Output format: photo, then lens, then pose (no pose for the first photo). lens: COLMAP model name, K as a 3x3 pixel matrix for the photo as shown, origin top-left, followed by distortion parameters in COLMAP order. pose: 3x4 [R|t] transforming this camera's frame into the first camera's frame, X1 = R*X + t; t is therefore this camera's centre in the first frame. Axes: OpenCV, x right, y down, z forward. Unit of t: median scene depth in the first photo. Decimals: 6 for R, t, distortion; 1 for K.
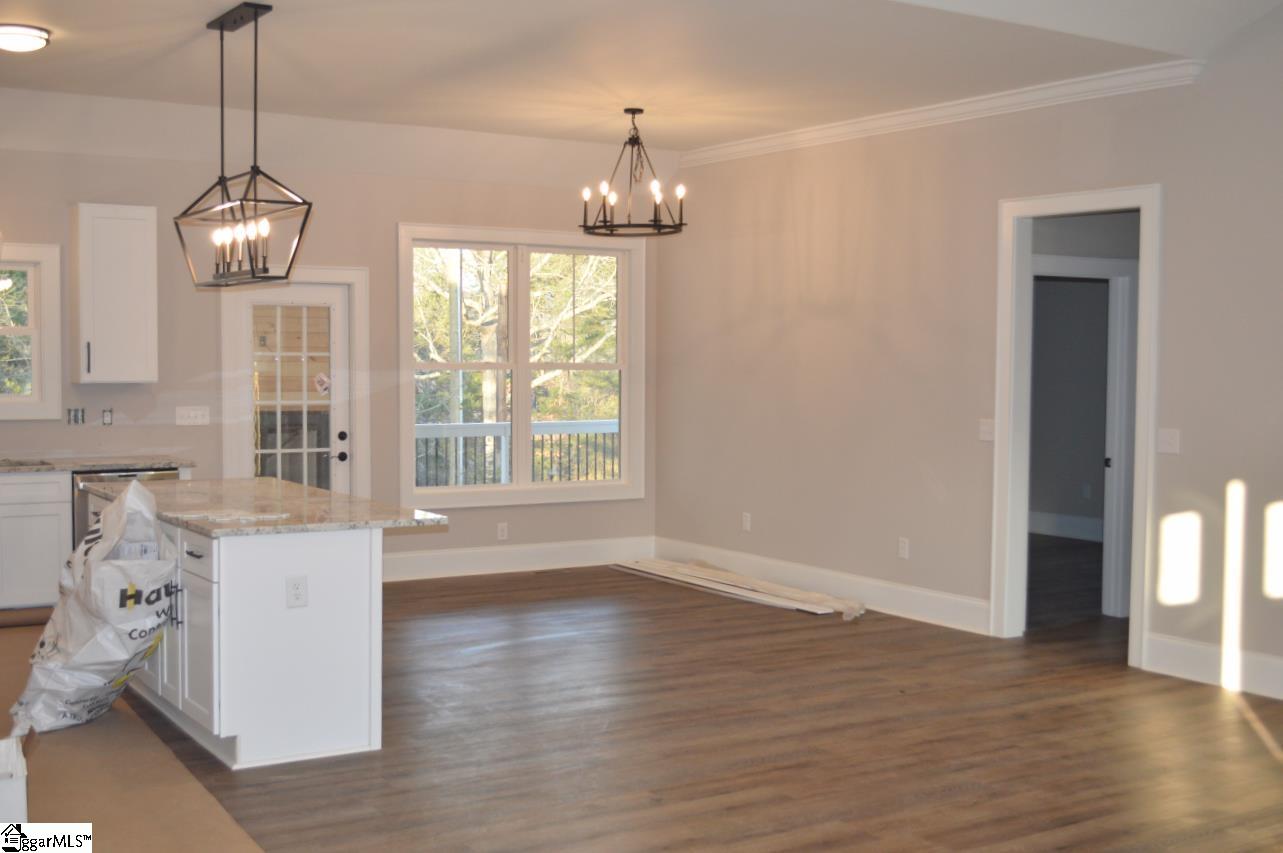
lens RADIAL K [[1475.3, 0, 627.9], [0, 1475.3, 429.1], [0, 0, 1]] dist [-0.059314, 0.000000]
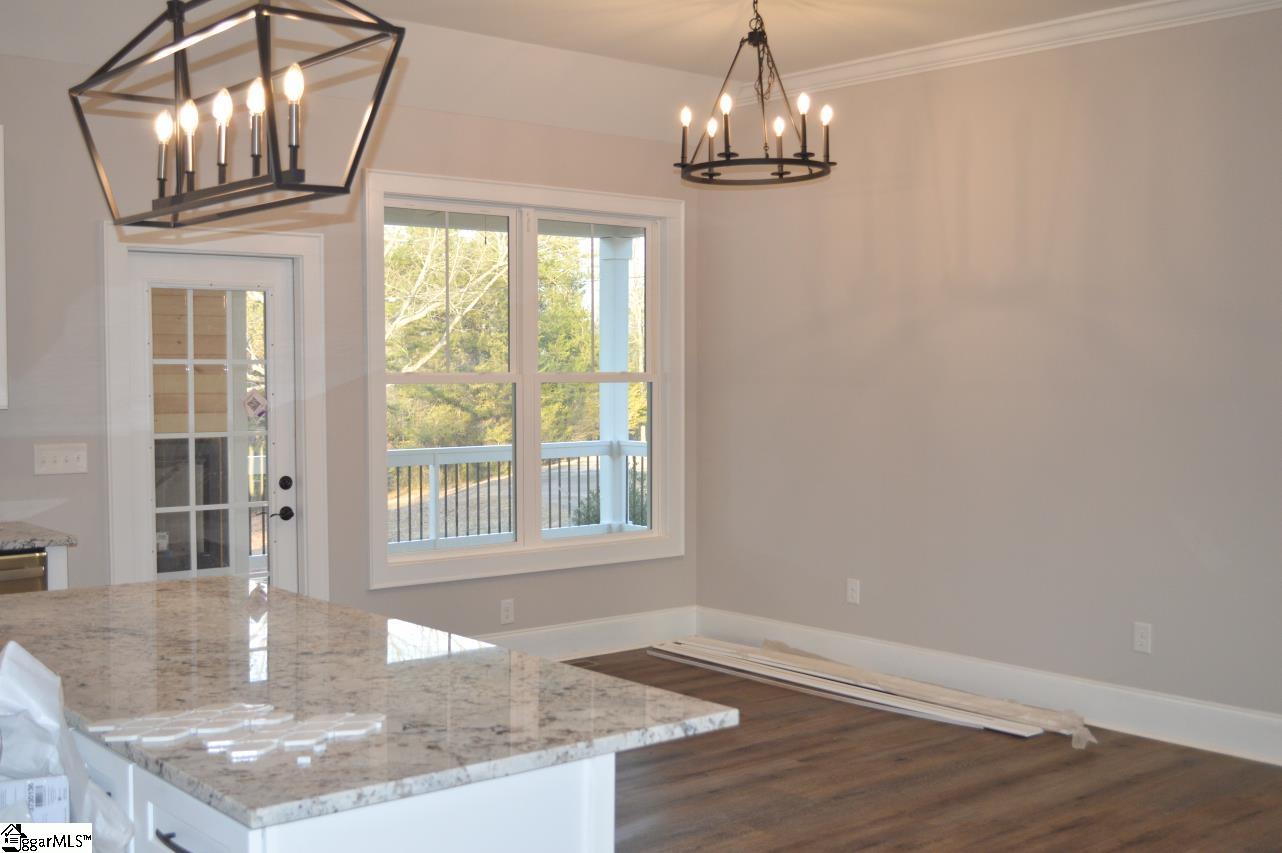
lens RADIAL K [[1474.2, 0, 653.2], [0, 1474.2, 426.3], [0, 0, 1]] dist [-0.059314, 0.000000]
pose [[0.990871, -0.011217, 0.134343, -0.132822], [0.012389, 0.999892, -0.007887, -0.015698], [-0.134240, 0.009480, 0.990904, 0.352374]]
